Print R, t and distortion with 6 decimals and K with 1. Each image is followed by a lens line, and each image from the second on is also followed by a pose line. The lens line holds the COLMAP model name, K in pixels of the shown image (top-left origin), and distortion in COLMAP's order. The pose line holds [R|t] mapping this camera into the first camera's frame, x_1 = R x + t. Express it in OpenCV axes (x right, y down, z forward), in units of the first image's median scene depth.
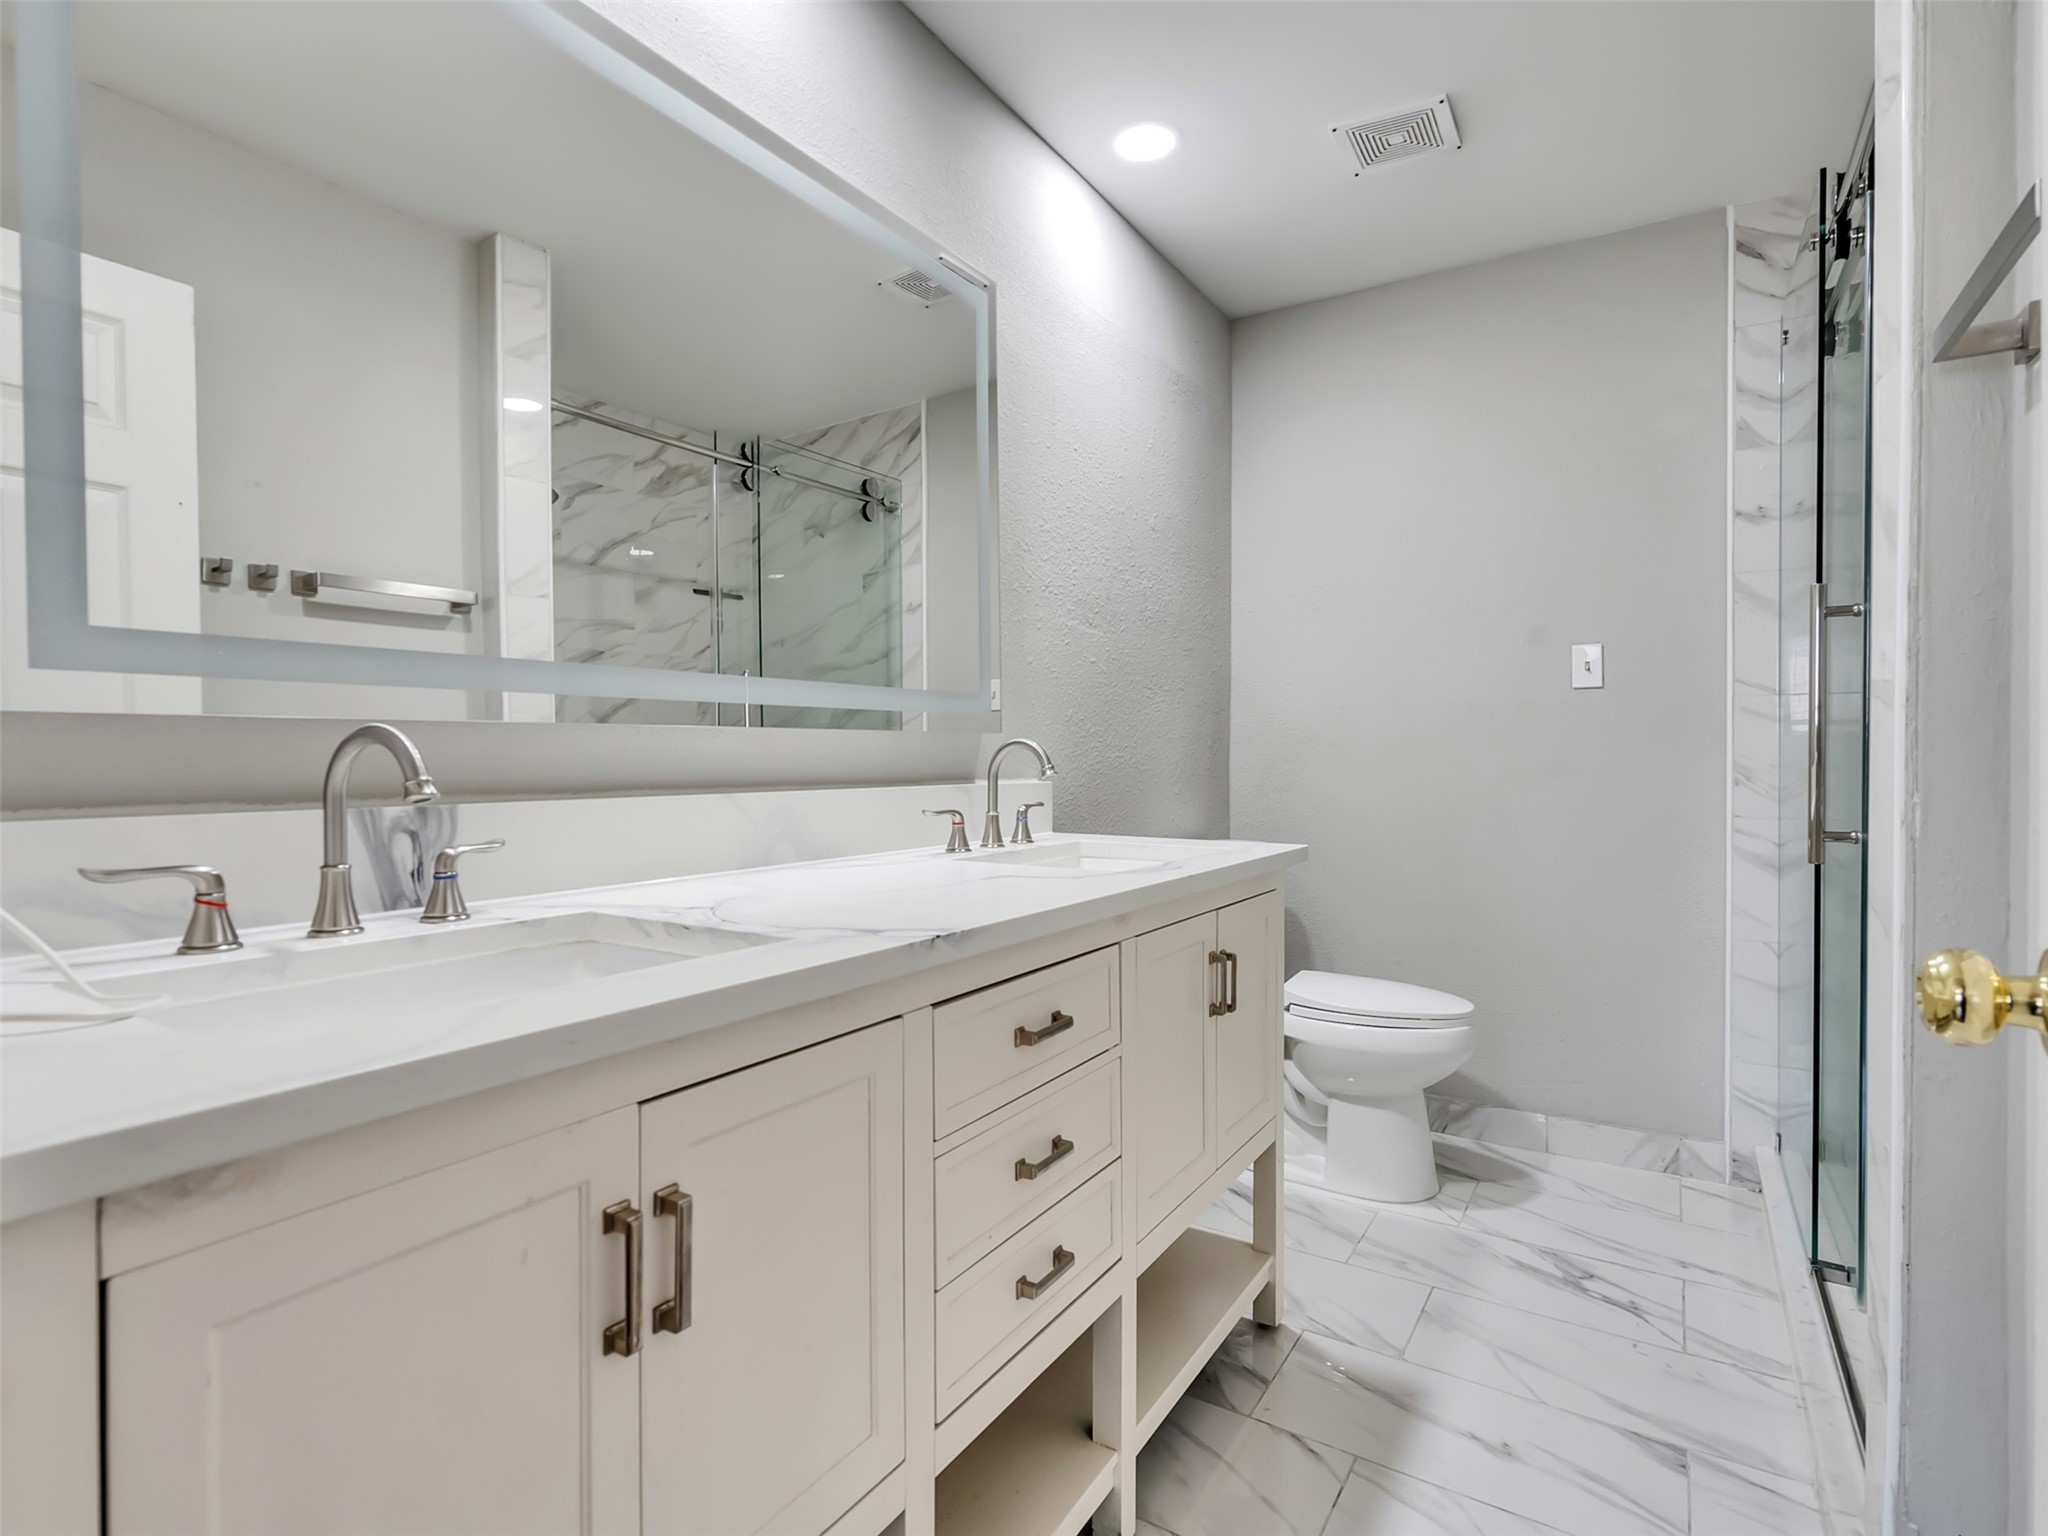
lens RADIAL K [[1039.4, 0, 1016.7], [0, 1039.4, 768.8], [0, 0, 1]] dist [-0.002457, -0.000322]
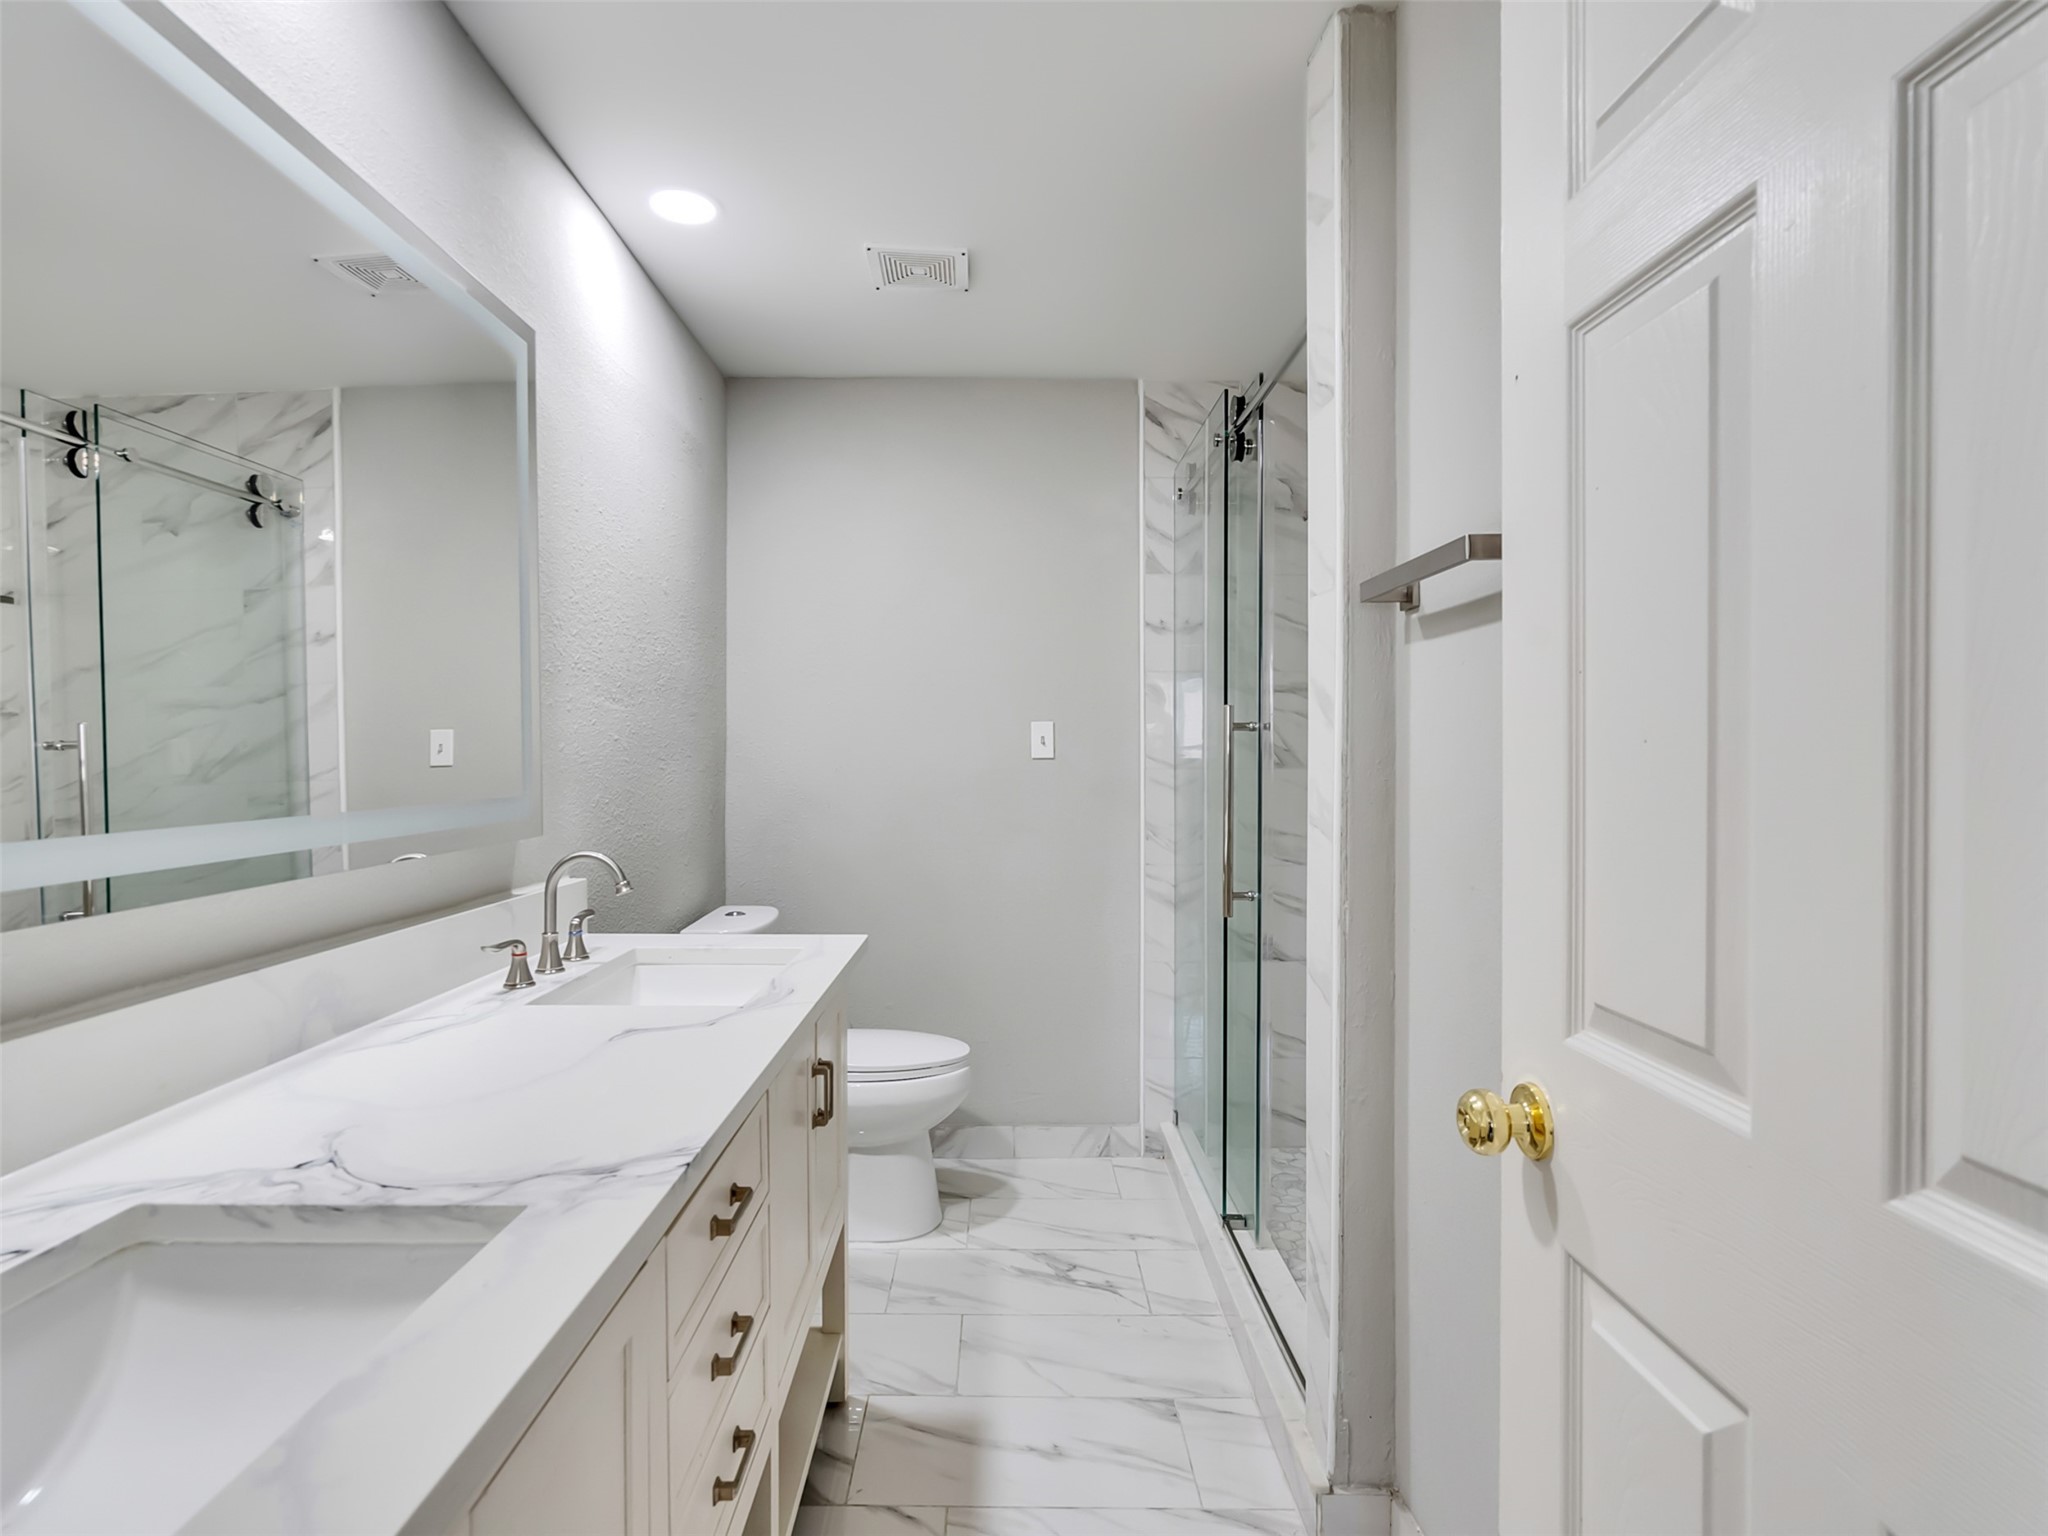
lens RADIAL K [[1039.4, 0, 1013.5], [0, 1039.4, 769.3], [0, 0, 1]] dist [-0.002457, -0.000322]
pose [[0.841914, -0.005729, 0.539582, -0.128522], [0.006144, 0.999981, 0.001031, -0.074481], [-0.539577, 0.002447, 0.841933, 0.024890]]
